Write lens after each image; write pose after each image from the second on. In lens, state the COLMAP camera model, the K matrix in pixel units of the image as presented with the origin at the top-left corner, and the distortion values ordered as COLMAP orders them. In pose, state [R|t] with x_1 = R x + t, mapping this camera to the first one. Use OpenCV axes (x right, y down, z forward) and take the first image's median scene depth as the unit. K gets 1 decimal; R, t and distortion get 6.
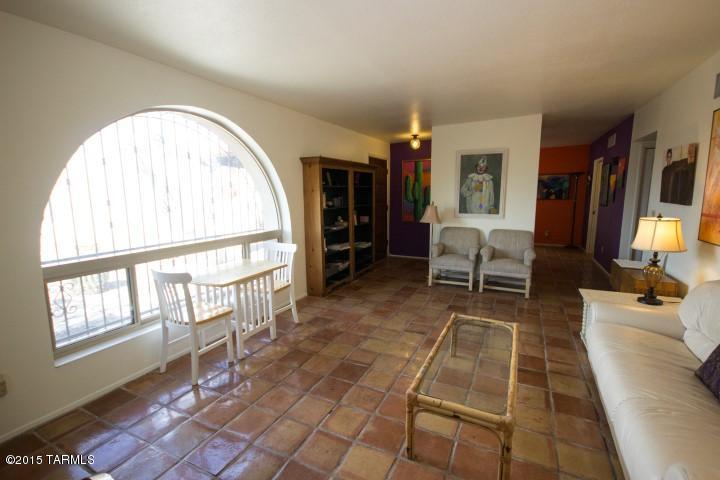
lens RADIAL K [[335.2, 0, 364.5], [0, 335.2, 241.3], [0, 0, 1]] dist [0.000763, -0.000292]
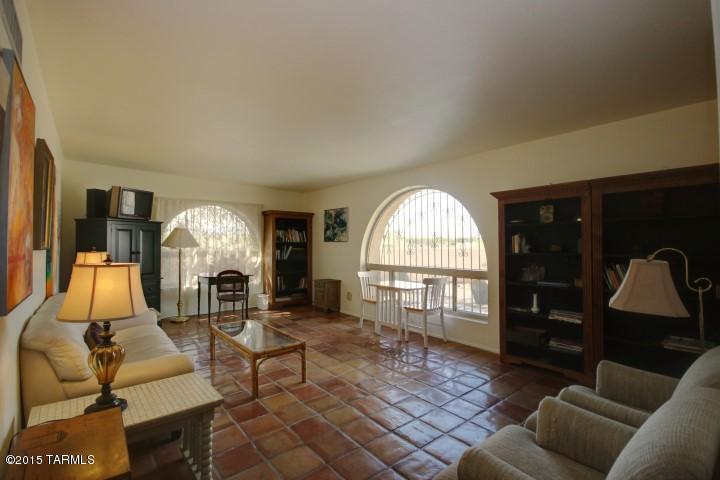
lens RADIAL K [[335.2, 0, 364.5], [0, 335.2, 241.3], [0, 0, 1]] dist [0.000763, -0.000292]
pose [[-0.417936, -0.001022, -0.908476, 0.726699], [-0.129872, 0.989796, 0.058633, -0.121572], [0.899145, 0.142490, -0.413804, 0.970319]]
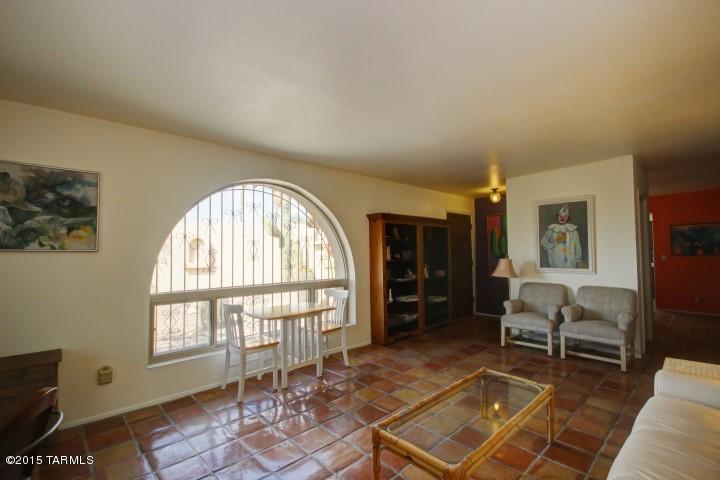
lens RADIAL K [[335.2, 0, 364.5], [0, 335.2, 241.3], [0, 0, 1]] dist [0.000763, -0.000292]
pose [[0.936159, -0.016746, -0.351179, 0.178445], [-0.046425, 0.984230, -0.170693, 0.027182], [0.348499, 0.176099, 0.920618, -0.017923]]
